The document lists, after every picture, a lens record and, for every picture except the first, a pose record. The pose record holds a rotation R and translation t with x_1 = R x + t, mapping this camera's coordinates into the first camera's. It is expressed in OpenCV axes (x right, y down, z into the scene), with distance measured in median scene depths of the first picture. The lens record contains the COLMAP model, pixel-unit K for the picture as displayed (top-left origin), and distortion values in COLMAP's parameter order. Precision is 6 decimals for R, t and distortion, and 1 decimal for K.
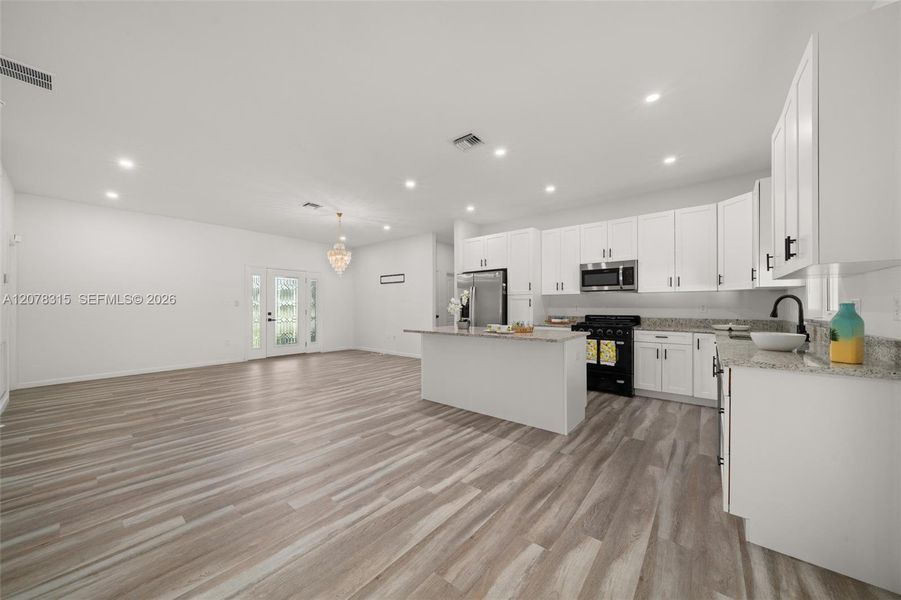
lens RADIAL K [[317.3, 0, 447.3], [0, 317.3, 307.6], [0, 0, 1]] dist [-0.005064, 0.001086]
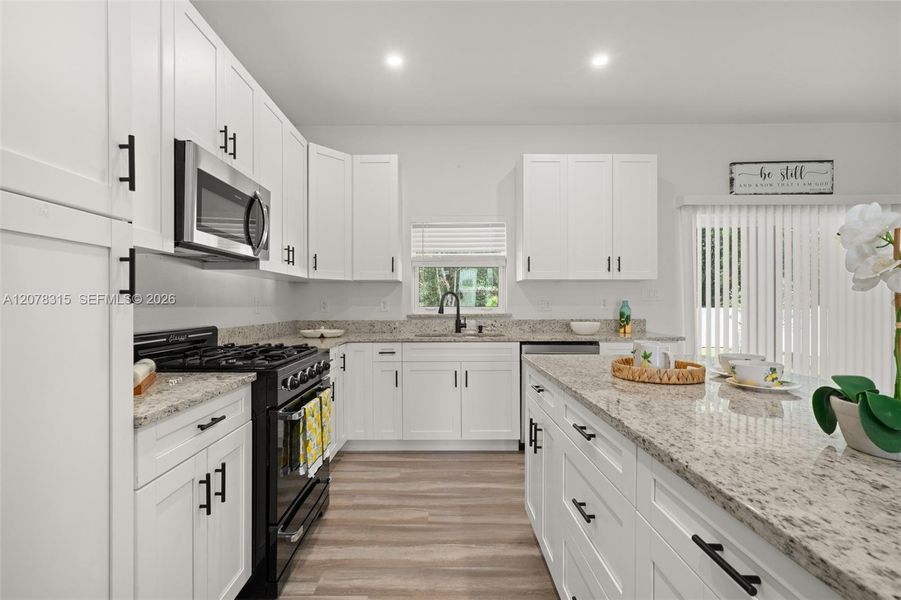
lens RADIAL K [[415.2, 0, 443.6], [0, 415.2, 303.5], [0, 0, 1]] dist [0.010789, 0.000520]
pose [[-0.635583, 0.001951, 0.772030, 0.029498], [0.005286, 0.999984, 0.001825, -0.003264], [-0.772015, 0.005241, -0.635583, 1.497915]]
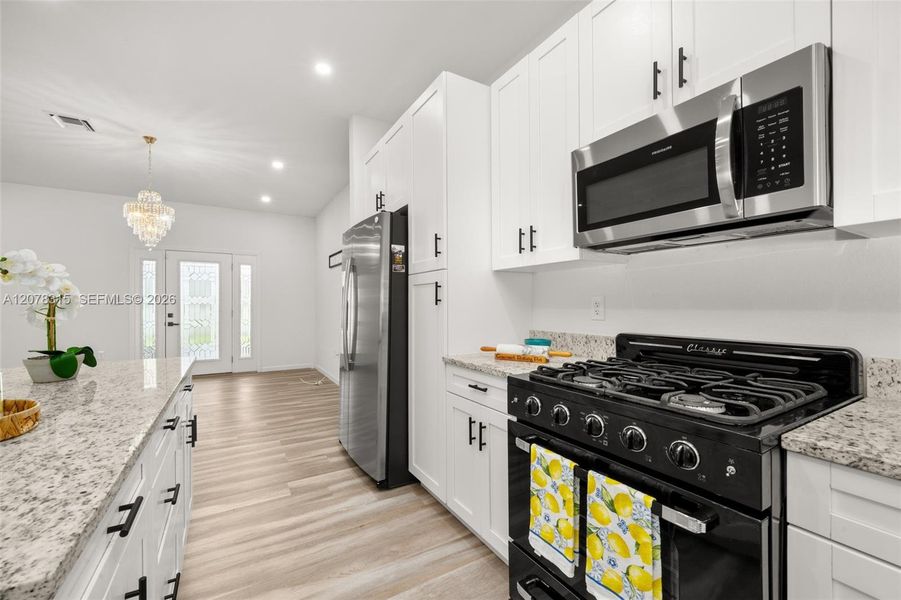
lens RADIAL K [[367.4, 0, 445.2], [0, 367.4, 303.6], [0, 0, 1]] dist [-0.000412, -0.000102]
pose [[0.936747, -0.002841, -0.349997, 0.602972], [0.001333, 0.999989, -0.004548, -0.004180], [0.350006, 0.003794, 0.936740, 0.937198]]
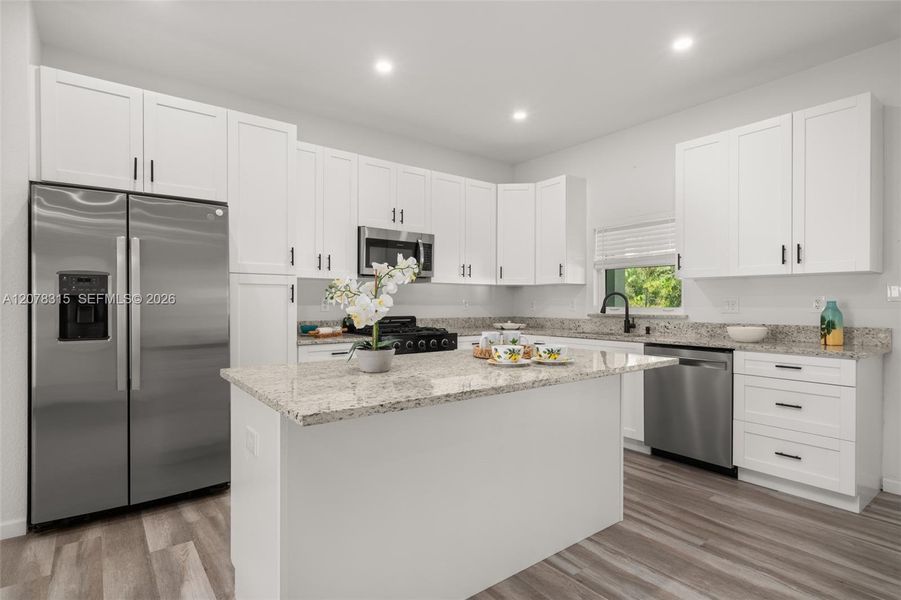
lens RADIAL K [[454.1, 0, 443.6], [0, 454.1, 304.5], [0, 0, 1]] dist [0.003701, -0.000115]
pose [[0.234611, -0.002411, 0.972086, -0.451136], [0.000895, 0.999997, 0.002264, -0.002500], [-0.972089, 0.000339, 0.234613, 0.959220]]
